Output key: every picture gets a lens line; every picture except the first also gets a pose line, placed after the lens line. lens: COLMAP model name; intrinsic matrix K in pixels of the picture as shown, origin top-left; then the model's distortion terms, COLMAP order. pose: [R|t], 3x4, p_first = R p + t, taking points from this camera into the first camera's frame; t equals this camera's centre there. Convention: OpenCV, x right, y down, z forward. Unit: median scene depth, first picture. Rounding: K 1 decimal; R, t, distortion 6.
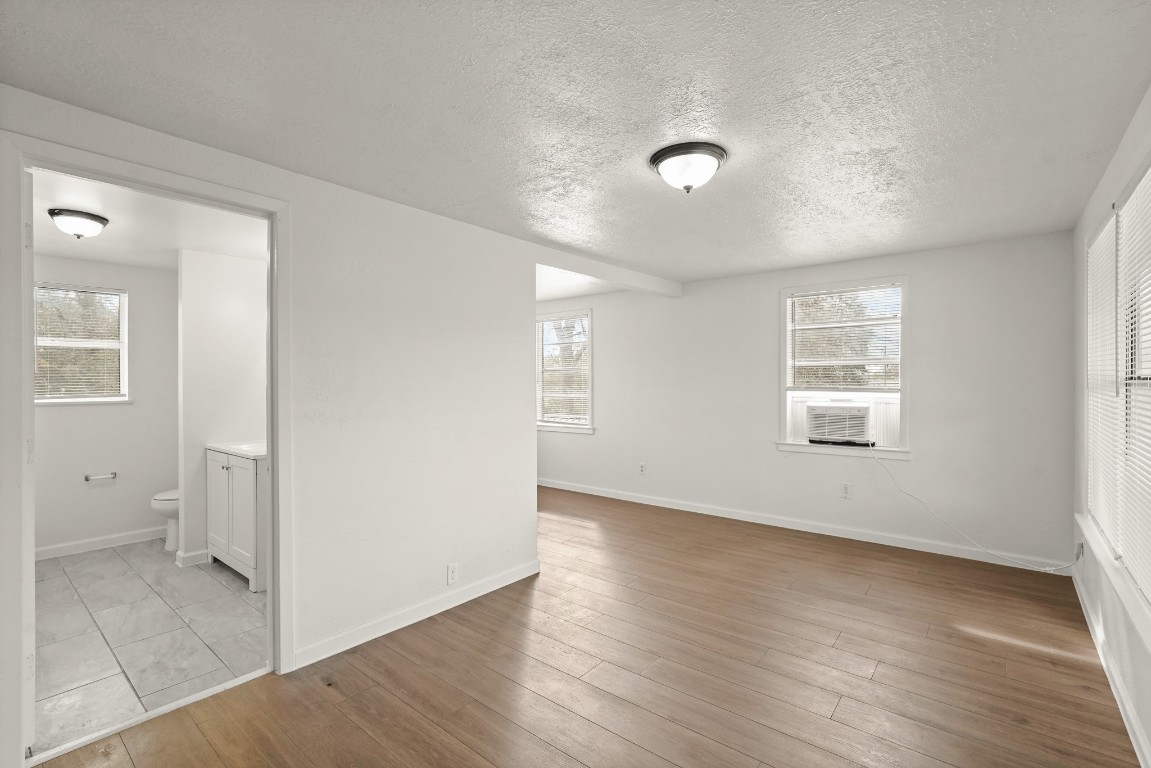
lens RADIAL K [[506.5, 0, 577.4], [0, 506.5, 382.7], [0, 0, 1]] dist [-0.001499, 0.000436]
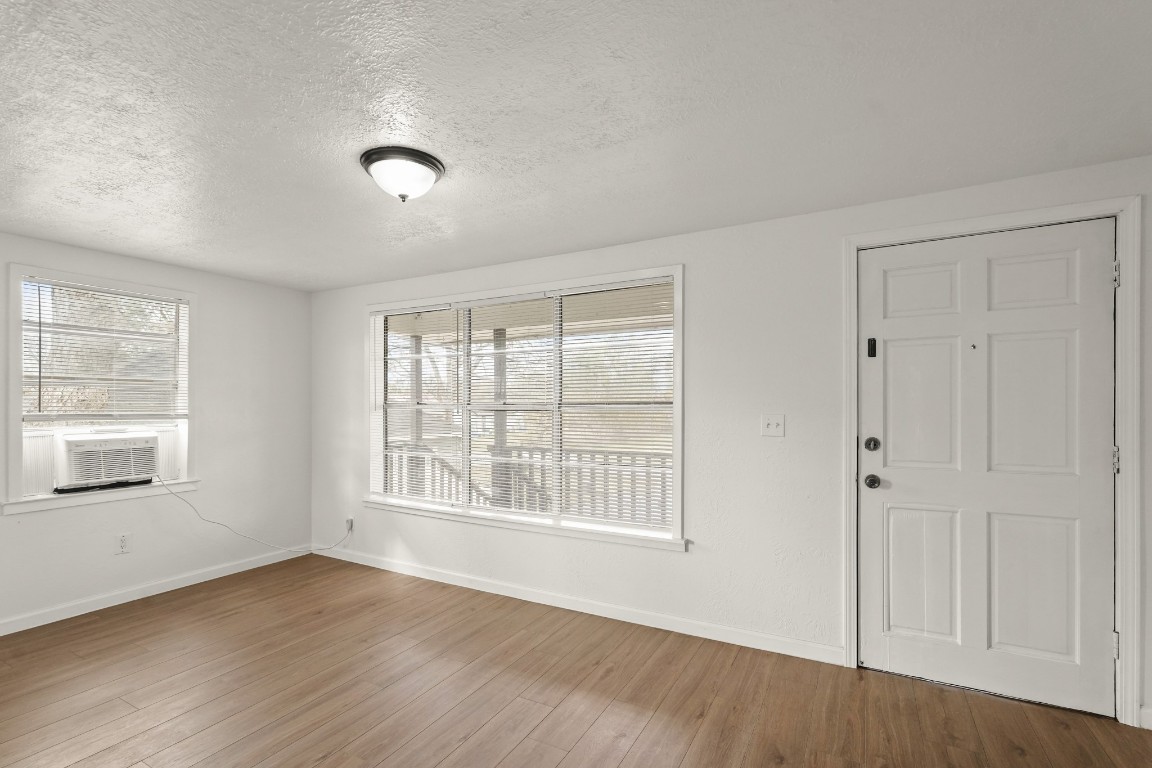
lens RADIAL K [[535.0, 0, 569.3], [0, 535.0, 407.0], [0, 0, 1]] dist [-0.004512, 0.000211]
pose [[-0.168619, -0.000604, 0.985681, -0.464698], [0.006586, 0.999977, 0.001740, 0.001213], [-0.985659, 0.006785, -0.168611, 0.500820]]
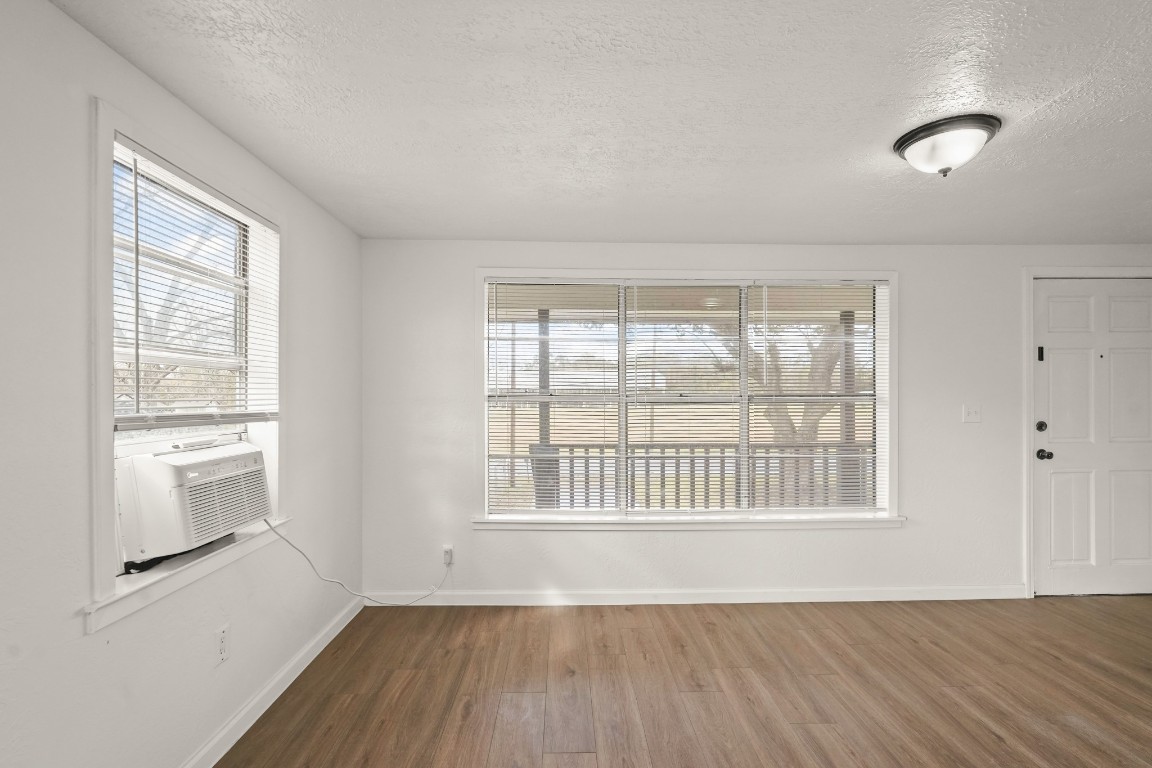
lens RADIAL K [[537.7, 0, 577.7], [0, 537.7, 396.8], [0, 0, 1]] dist [0.000760, 0.000489]
pose [[-0.652626, 0.004597, 0.757666, -0.037275], [0.007637, 0.999971, 0.000511, -0.003848], [-0.757642, 0.006120, -0.652642, 1.196141]]
